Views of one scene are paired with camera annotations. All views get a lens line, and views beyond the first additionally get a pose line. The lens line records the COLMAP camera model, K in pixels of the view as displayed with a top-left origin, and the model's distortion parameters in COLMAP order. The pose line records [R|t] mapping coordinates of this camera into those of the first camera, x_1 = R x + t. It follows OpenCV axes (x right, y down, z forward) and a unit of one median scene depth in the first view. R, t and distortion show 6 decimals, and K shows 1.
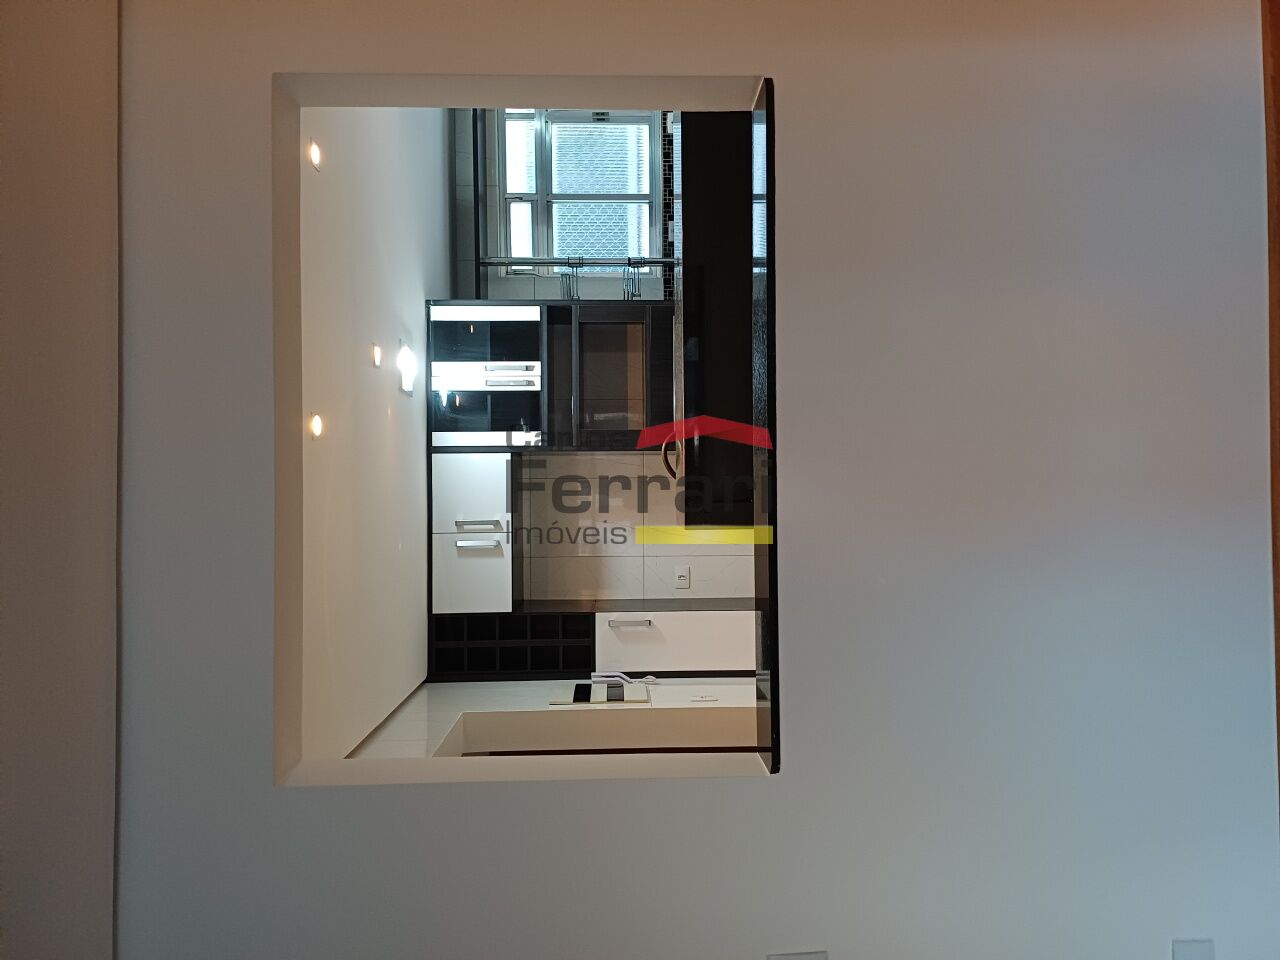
lens RADIAL K [[935.7, 0, 637.1], [0, 935.7, 480.7], [0, 0, 1]] dist [0.023652, -0.011832]
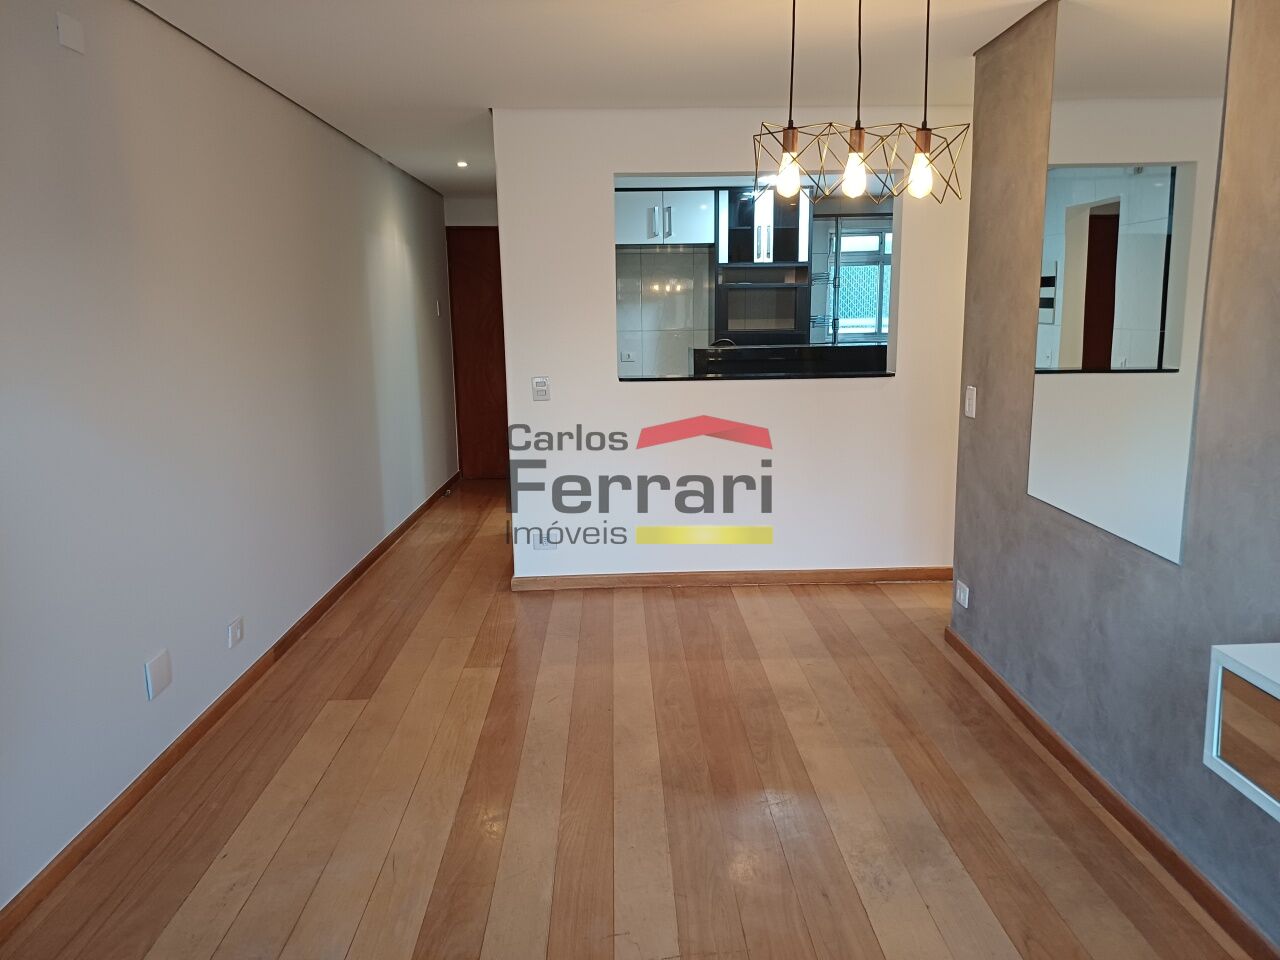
lens RADIAL K [[935.7, 0, 637.0], [0, 935.7, 483.0], [0, 0, 1]] dist [0.023652, -0.011832]
pose [[0.009733, 0.987730, 0.155869, 0.013568], [-0.999872, 0.011593, -0.011028, 0.106472], [-0.012699, -0.155742, 0.987716, -0.529317]]
